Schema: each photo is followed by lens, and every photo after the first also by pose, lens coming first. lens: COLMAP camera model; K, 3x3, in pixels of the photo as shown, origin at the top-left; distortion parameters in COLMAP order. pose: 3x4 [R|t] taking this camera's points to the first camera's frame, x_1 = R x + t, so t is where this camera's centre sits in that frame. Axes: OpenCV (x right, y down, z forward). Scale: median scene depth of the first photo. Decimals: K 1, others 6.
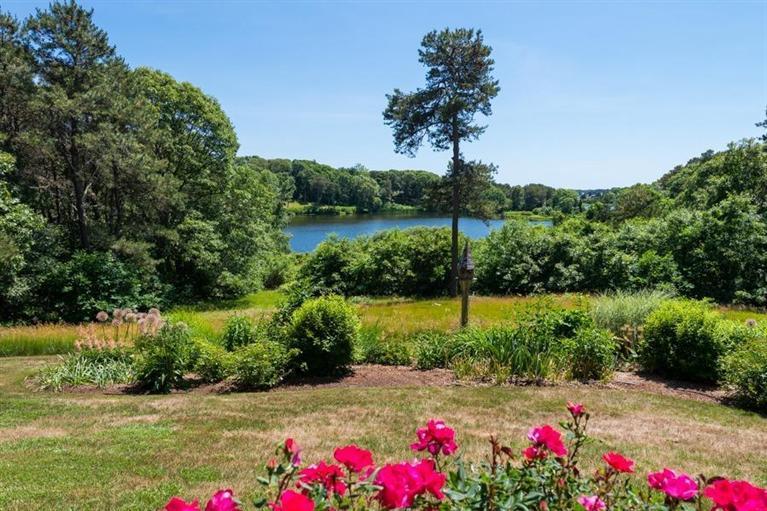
lens RADIAL K [[518.5, 0, 418.4], [0, 518.5, 252.3], [0, 0, 1]] dist [0.028171, -0.016355]
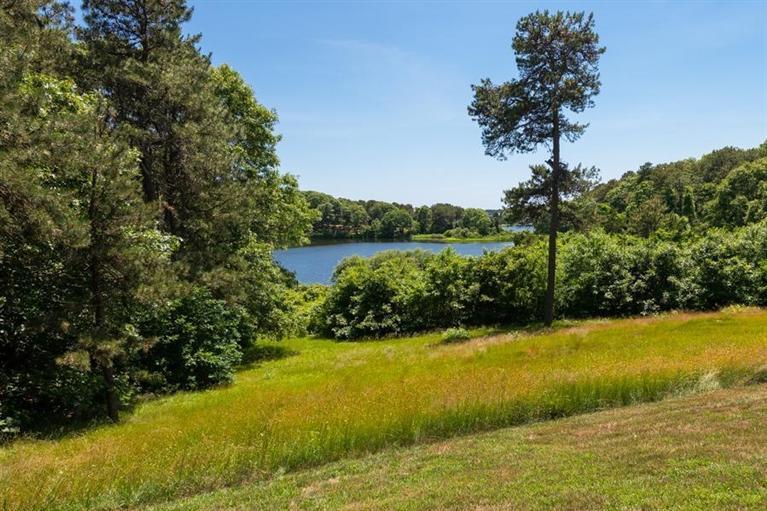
lens RADIAL K [[587.8, 0, 382.9], [0, 587.8, 262.7], [0, 0, 1]] dist [0.026146, -0.002777]
pose [[0.973434, -0.041694, 0.225139, -0.418391], [0.050952, 0.998071, -0.035465, 0.008427], [-0.223226, 0.045994, 0.973681, 0.116049]]
